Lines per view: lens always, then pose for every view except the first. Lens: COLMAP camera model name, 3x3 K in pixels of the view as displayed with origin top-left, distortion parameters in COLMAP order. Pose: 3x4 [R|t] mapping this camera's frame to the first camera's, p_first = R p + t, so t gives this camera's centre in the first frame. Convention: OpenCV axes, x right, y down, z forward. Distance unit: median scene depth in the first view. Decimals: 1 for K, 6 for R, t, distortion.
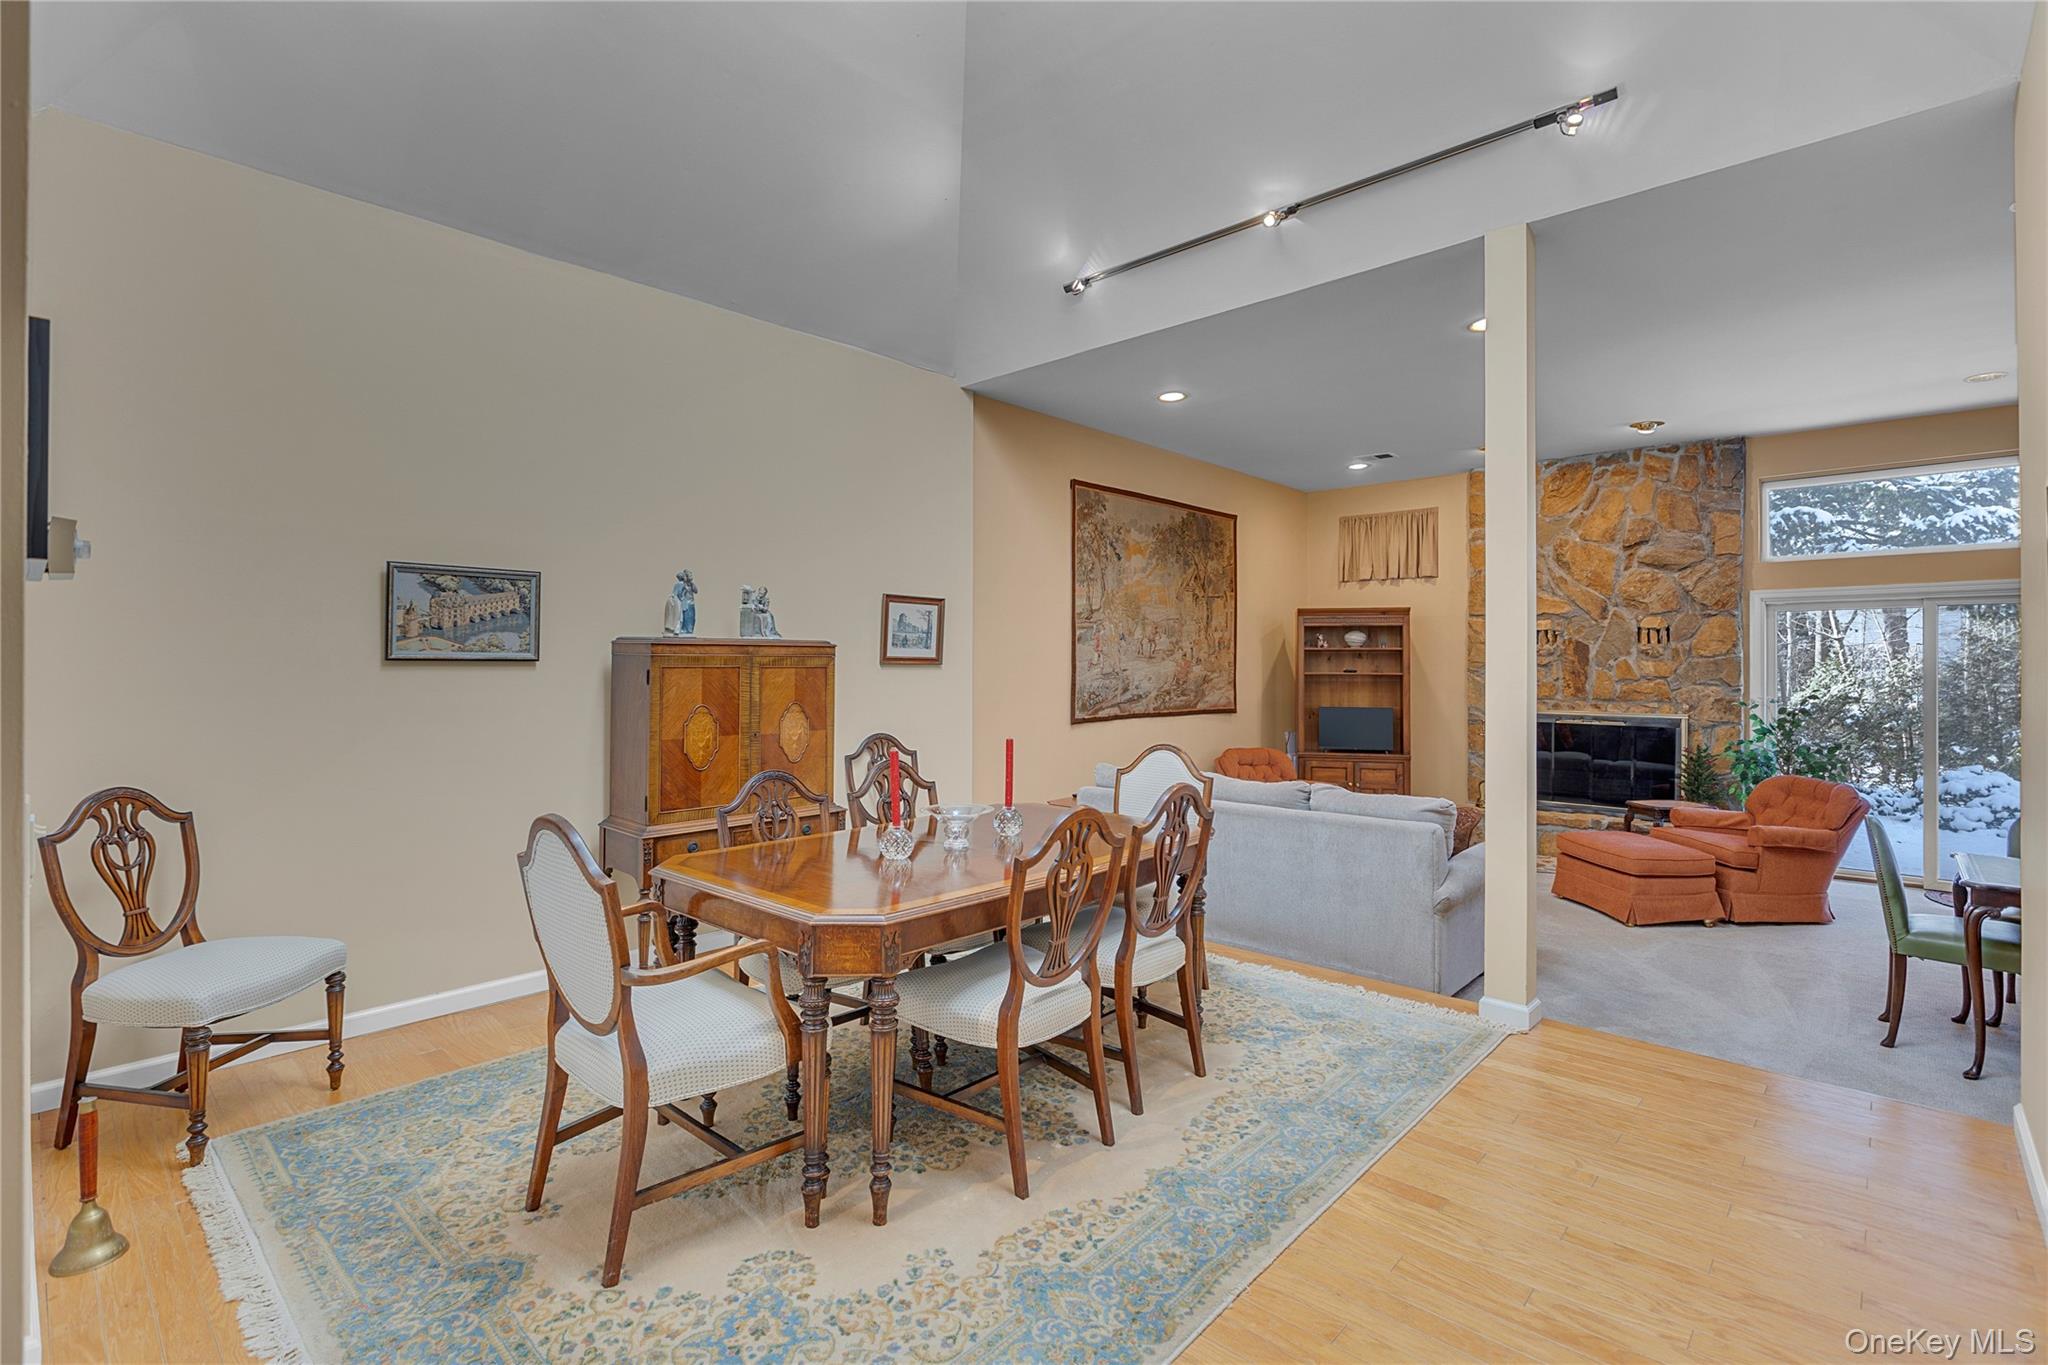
lens RADIAL K [[964.3, 0, 1012.0], [0, 964.3, 657.0], [0, 0, 1]] dist [0.000242, -0.002692]
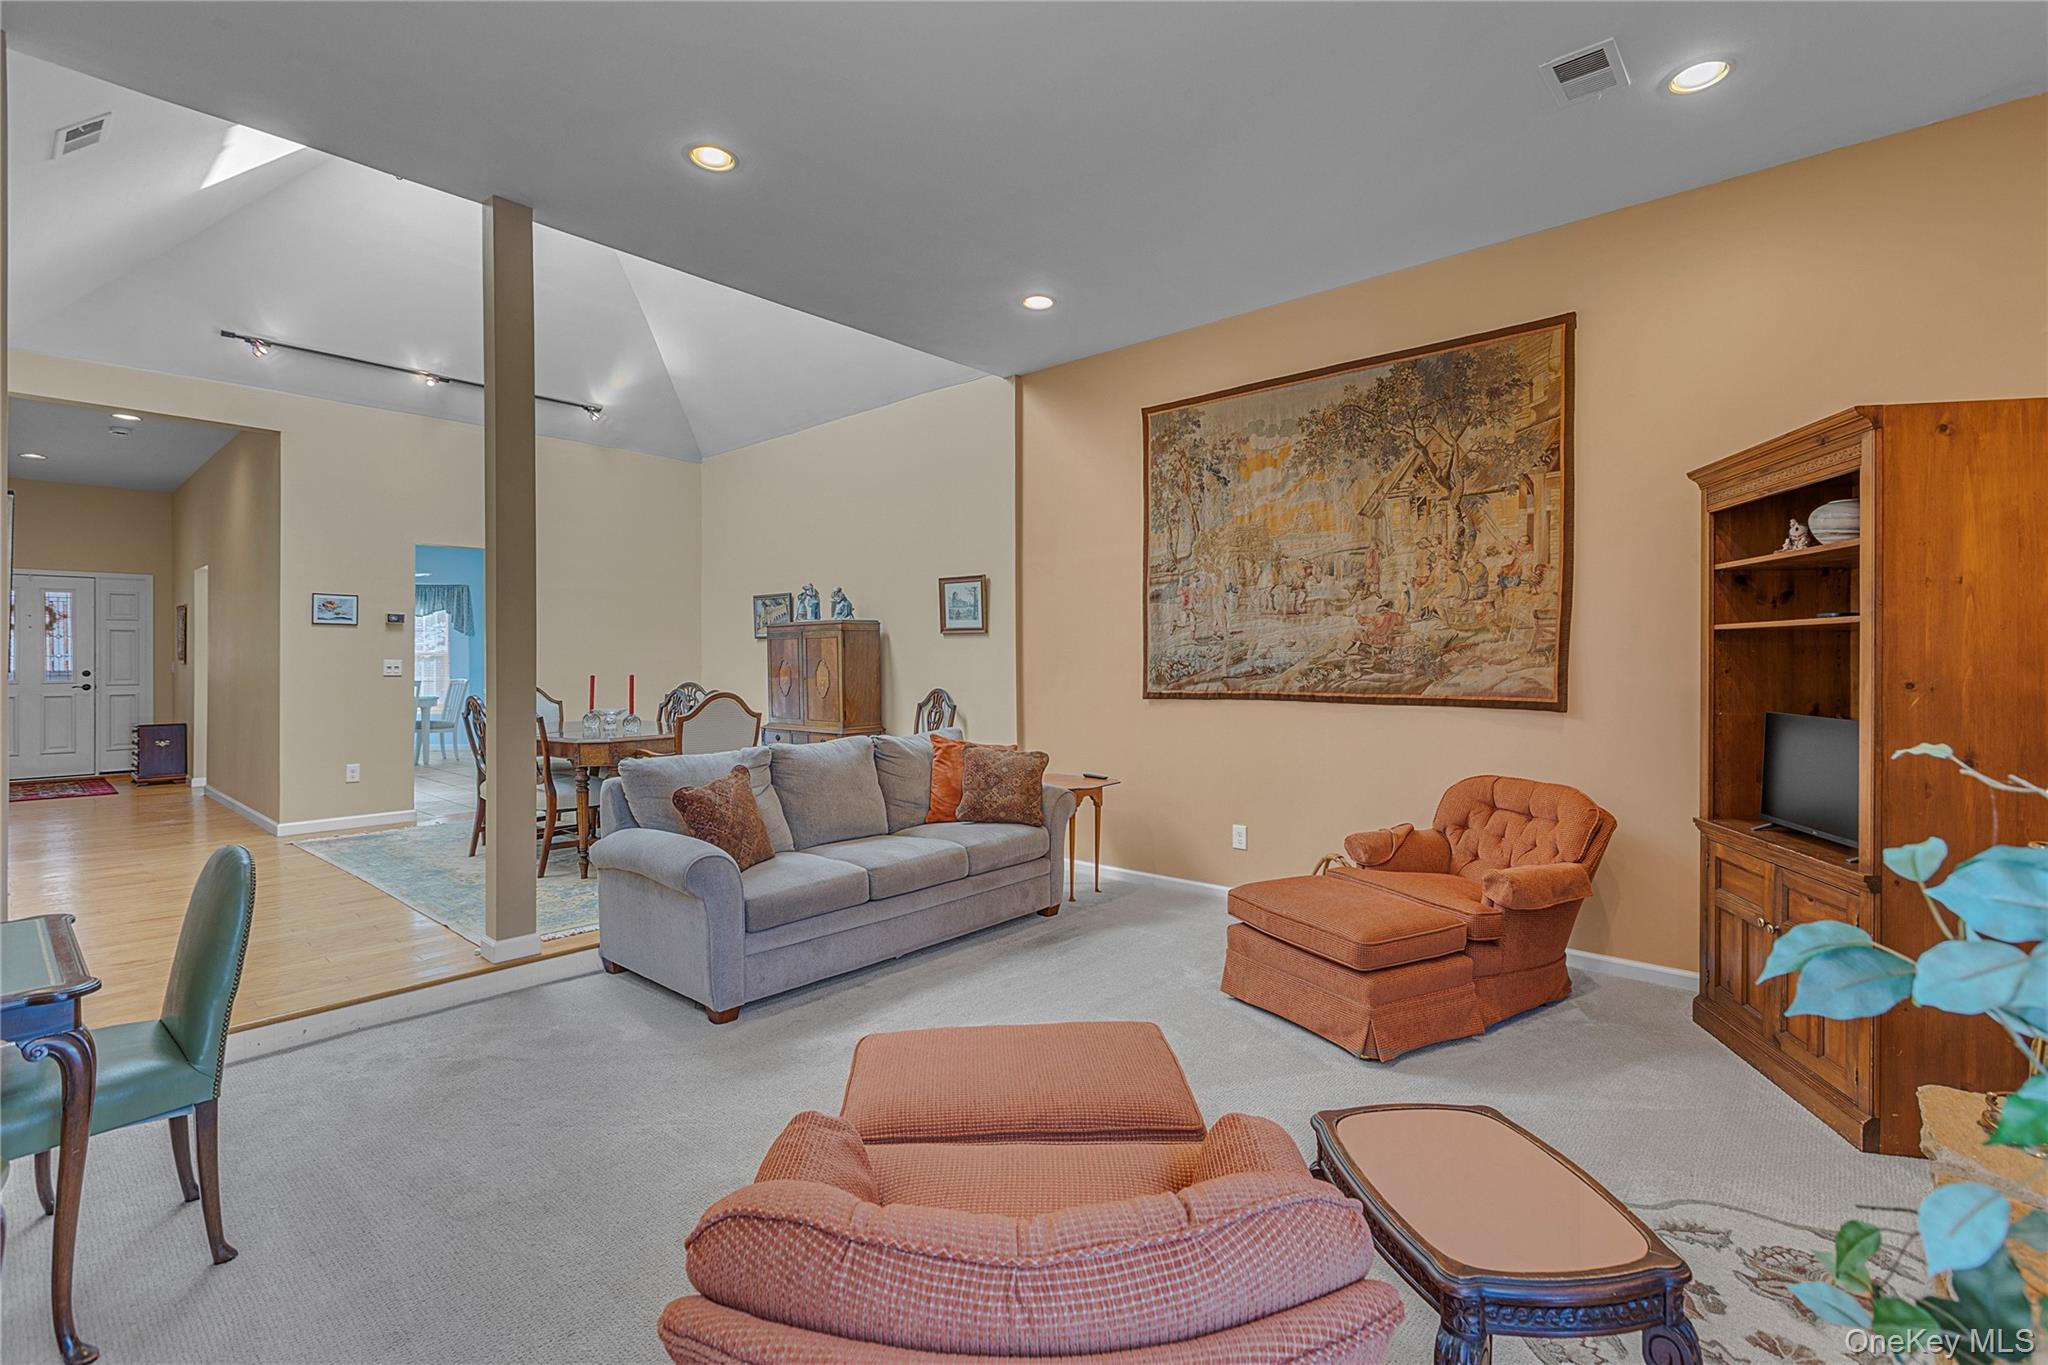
lens RADIAL K [[925.2, 0, 1019.5], [0, 925.2, 655.3], [0, 0, 1]] dist [0.000620, 0.000030]
pose [[0.013957, -0.005786, -0.999886, 0.788617], [0.010967, 0.999924, -0.005633, 0.031791], [0.999842, -0.010888, 0.014020, 0.794911]]
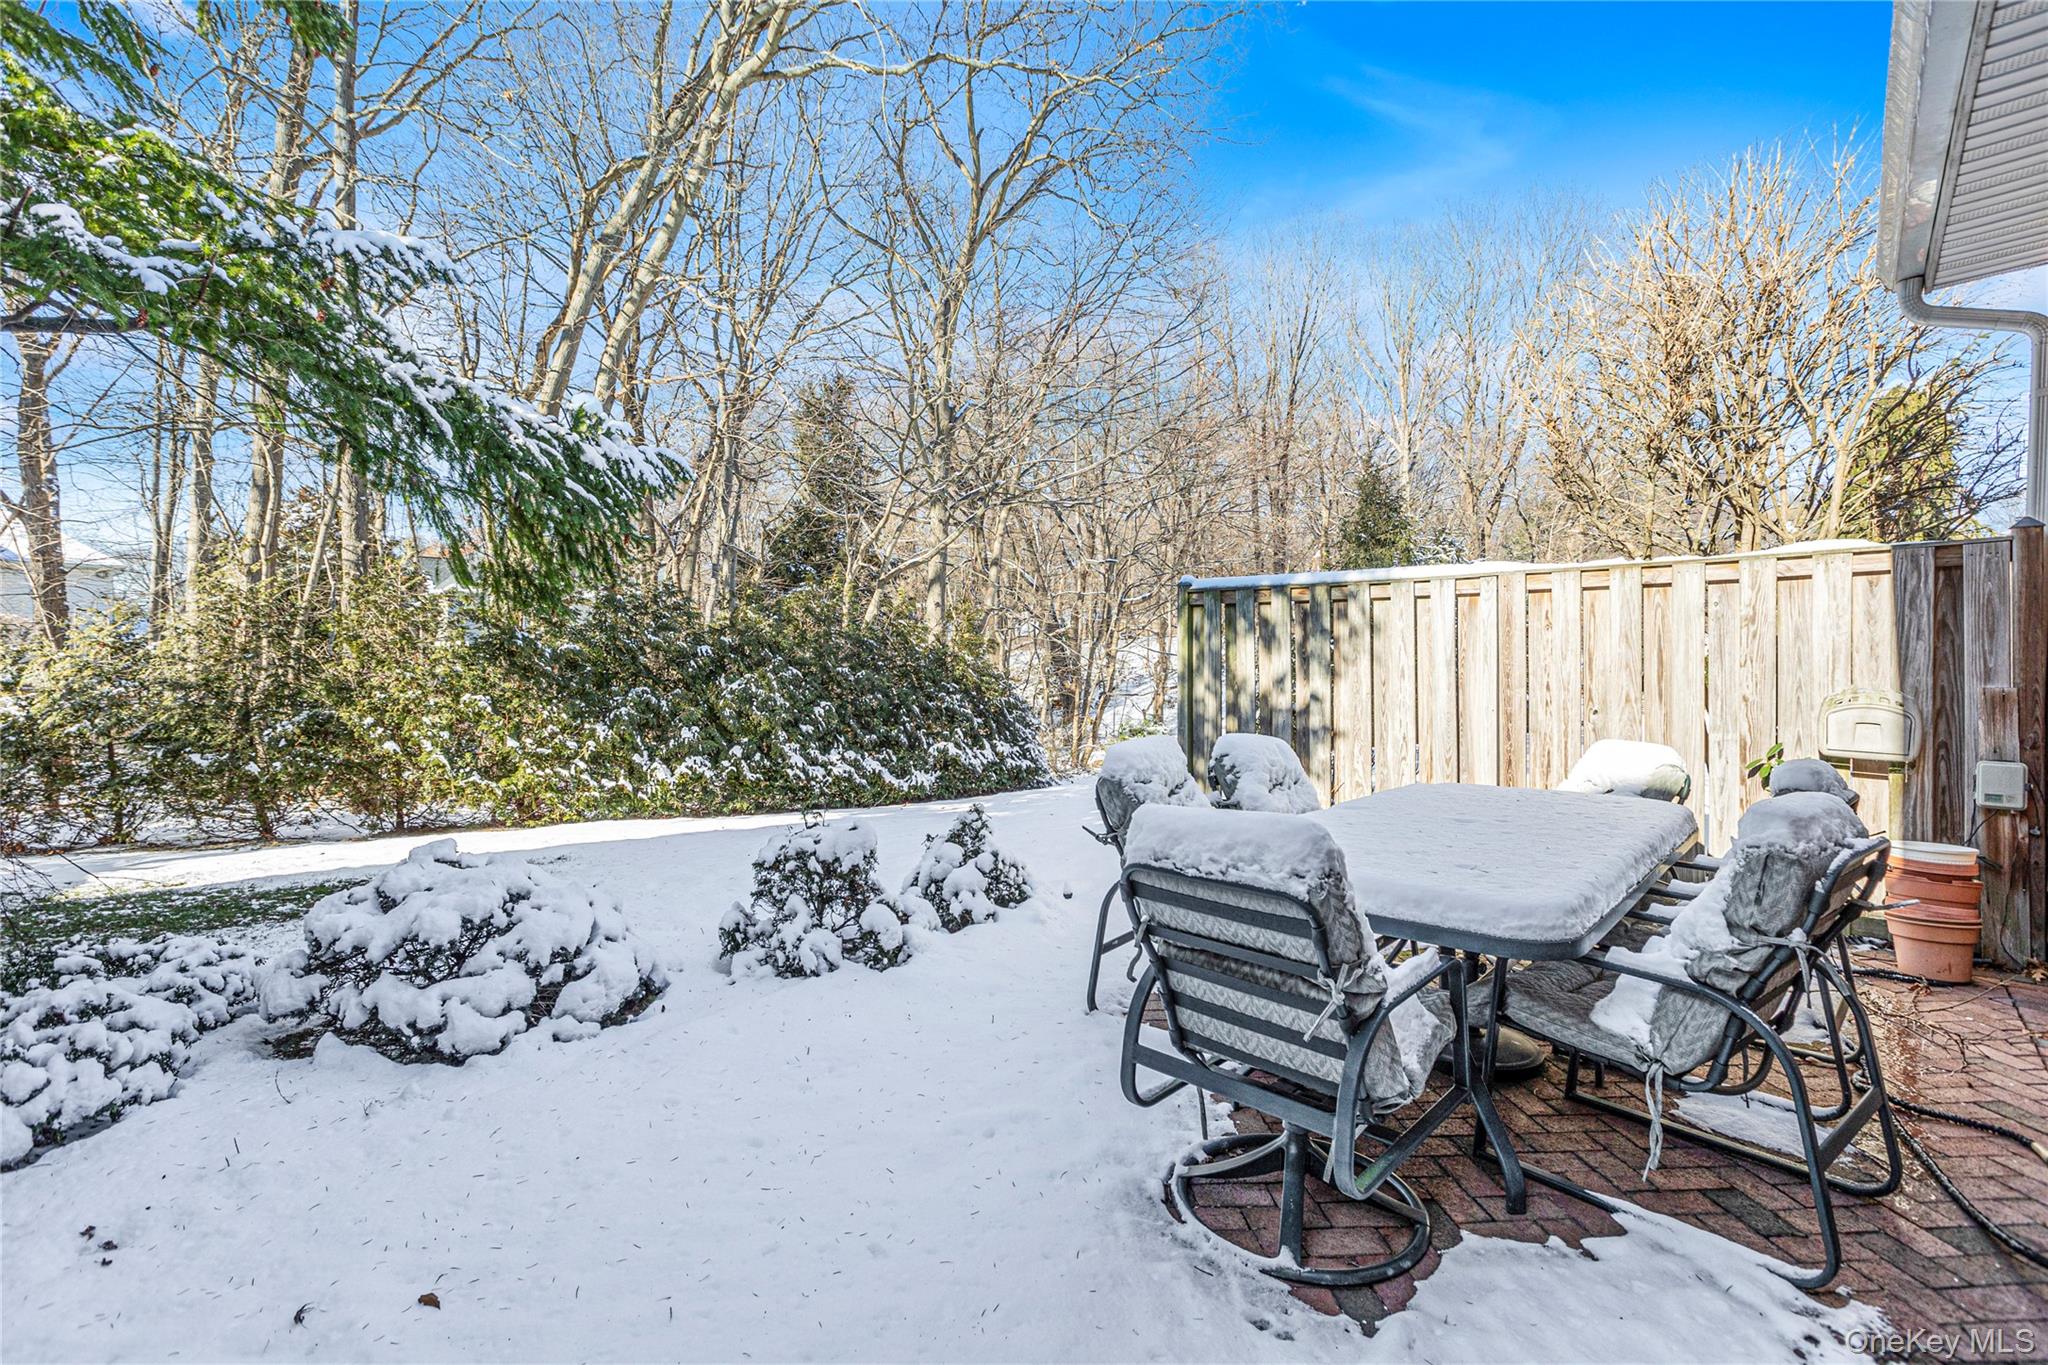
lens RADIAL K [[925.2, 0, 1026.1], [0, 925.2, 660.9], [0, 0, 1]] dist [0.000620, 0.000030]
pose [[-0.000759, -0.012273, 0.999924, 0.824678], [-0.007761, 0.999895, 0.012267, 0.044777], [-0.999970, -0.007751, -0.000854, 1.002638]]
